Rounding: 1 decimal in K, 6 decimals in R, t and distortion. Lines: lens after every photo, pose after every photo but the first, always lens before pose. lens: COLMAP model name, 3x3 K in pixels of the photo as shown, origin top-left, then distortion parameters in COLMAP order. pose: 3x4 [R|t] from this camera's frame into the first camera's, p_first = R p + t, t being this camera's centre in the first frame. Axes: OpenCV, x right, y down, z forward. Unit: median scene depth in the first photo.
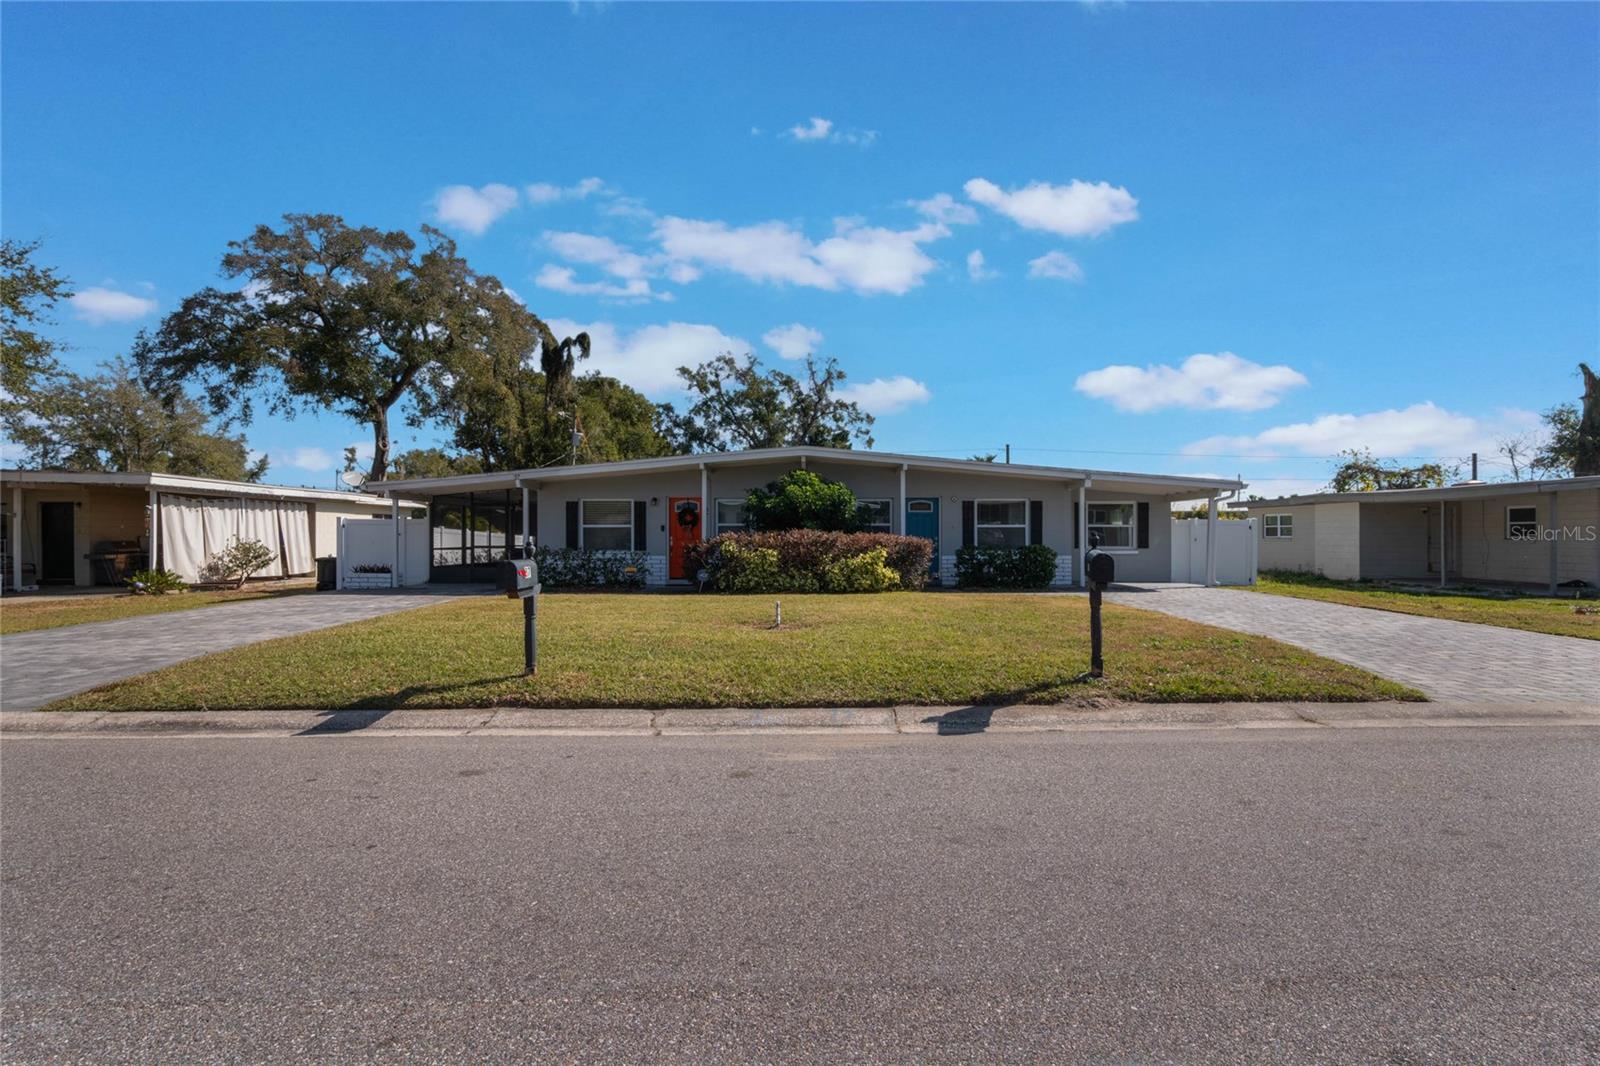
lens RADIAL K [[747.1, 0, 802.5], [0, 747.1, 533.8], [0, 0, 1]] dist [-0.026032, 0.007699]
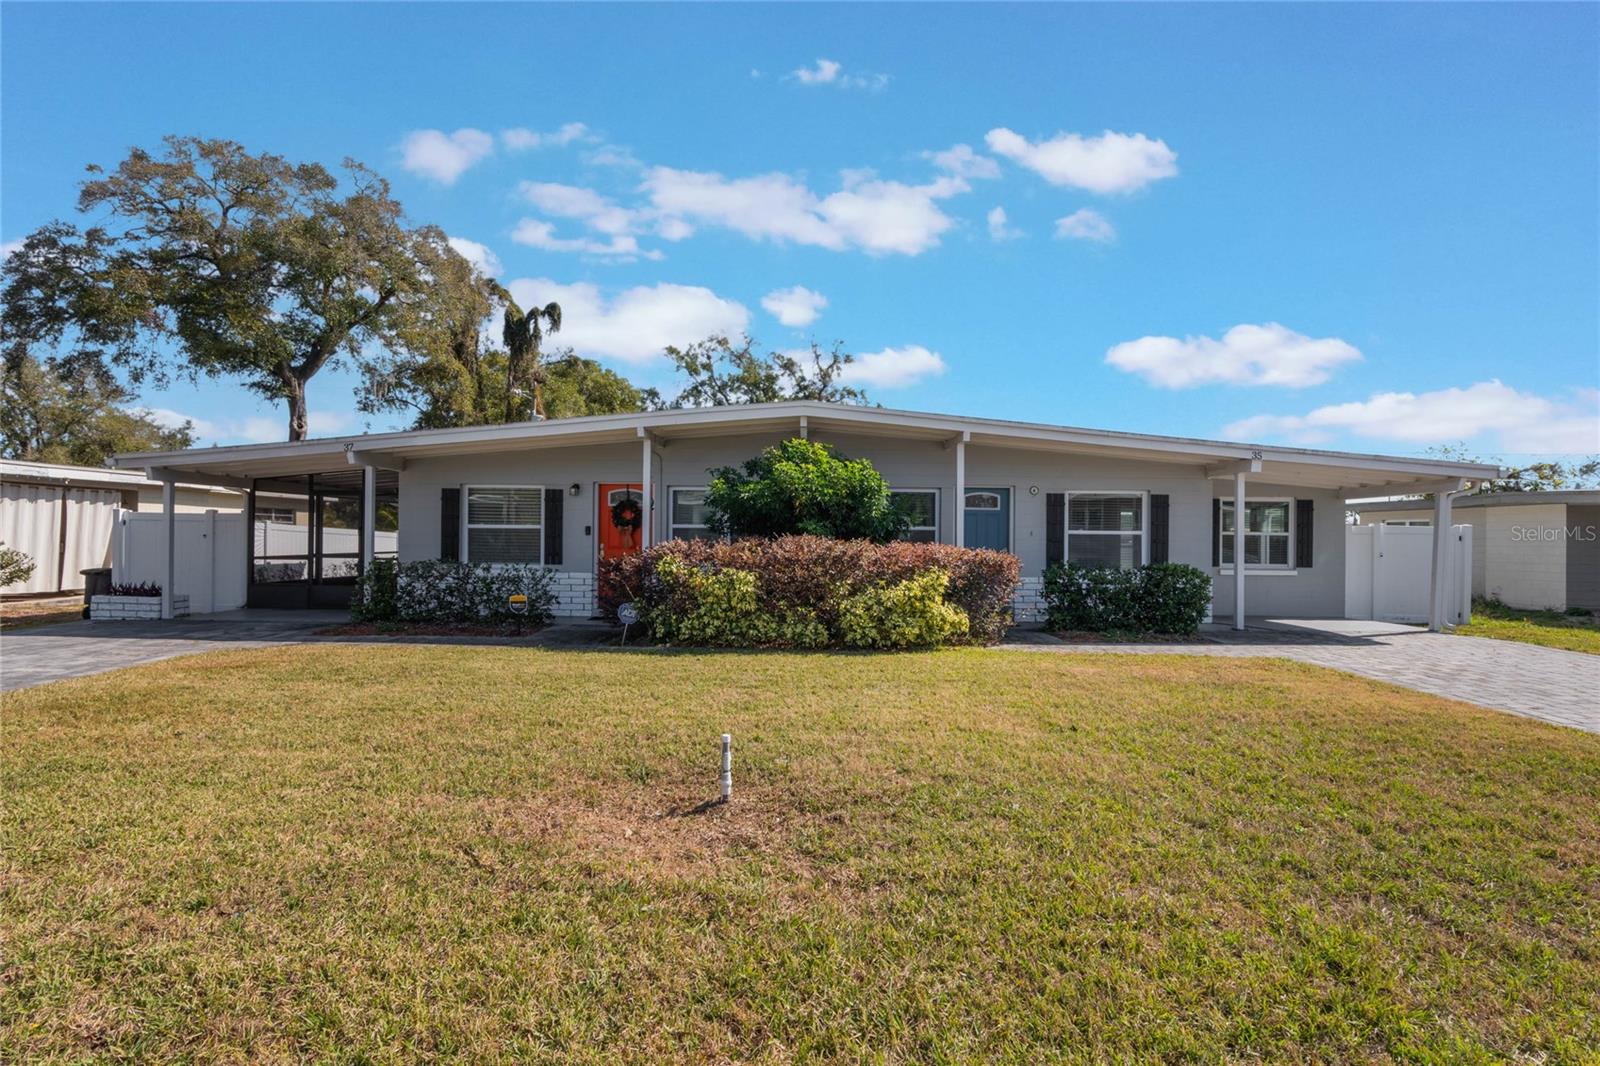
lens RADIAL K [[747.1, 0, 802.5], [0, 747.1, 533.8], [0, 0, 1]] dist [-0.026032, 0.007699]
pose [[0.999947, 0.010013, -0.002329, 0.001398], [-0.010018, 0.999948, -0.001907, -0.002930], [0.002309, 0.001930, 0.999995, 0.192114]]
